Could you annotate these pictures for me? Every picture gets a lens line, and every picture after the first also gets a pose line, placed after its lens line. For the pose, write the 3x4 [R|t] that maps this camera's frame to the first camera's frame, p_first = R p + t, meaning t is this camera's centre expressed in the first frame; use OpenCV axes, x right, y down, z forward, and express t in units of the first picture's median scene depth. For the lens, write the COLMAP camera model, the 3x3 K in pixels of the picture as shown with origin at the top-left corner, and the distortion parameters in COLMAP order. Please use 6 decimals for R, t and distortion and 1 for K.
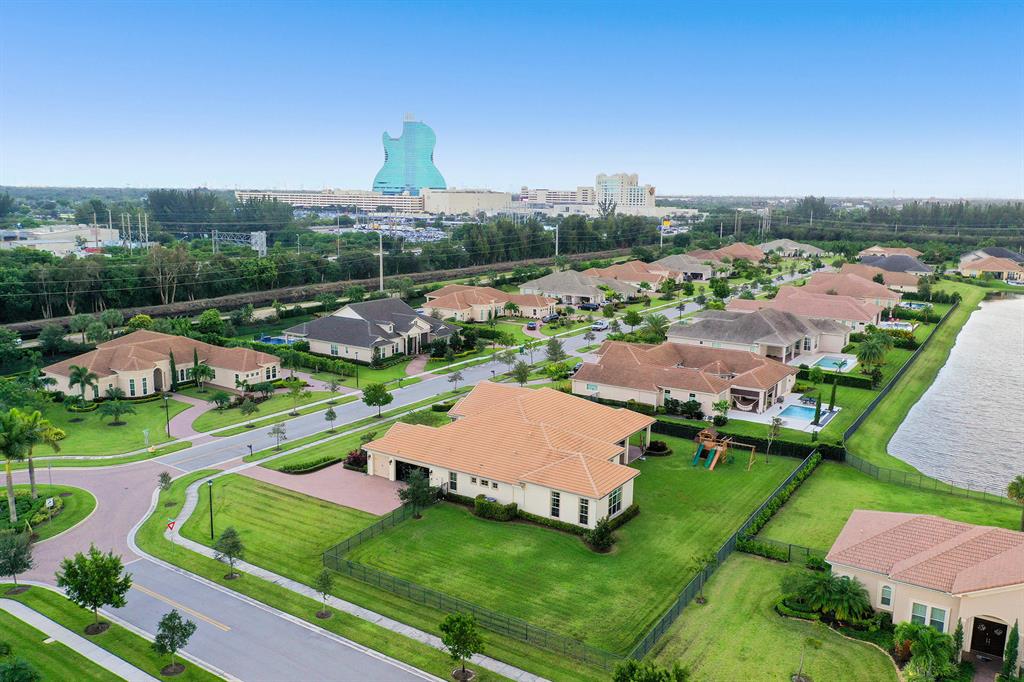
lens RADIAL K [[803.6, 0, 512.0], [0, 803.6, 341.0], [0, 0, 1]] dist [-0.001743, 0.000751]
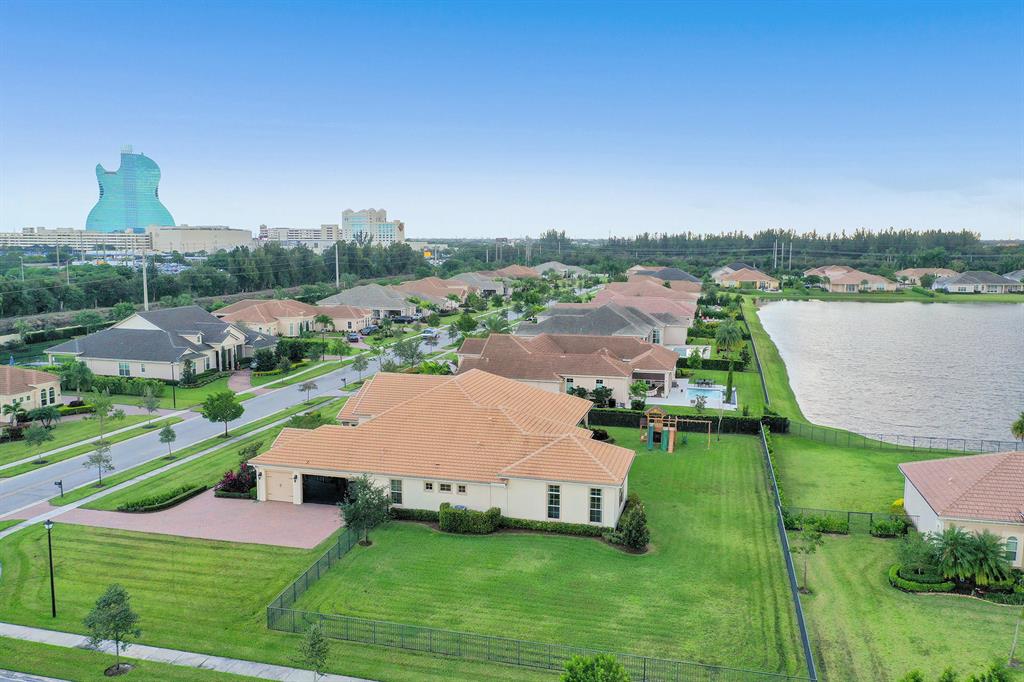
lens RADIAL K [[803.6, 0, 512.0], [0, 803.6, 341.0], [0, 0, 1]] dist [-0.001743, 0.000751]
pose [[0.947315, -0.048835, 0.316560, -0.151120], [0.065949, 0.996871, -0.043568, 0.057841], [-0.313442, 0.062149, 0.947572, 0.199659]]
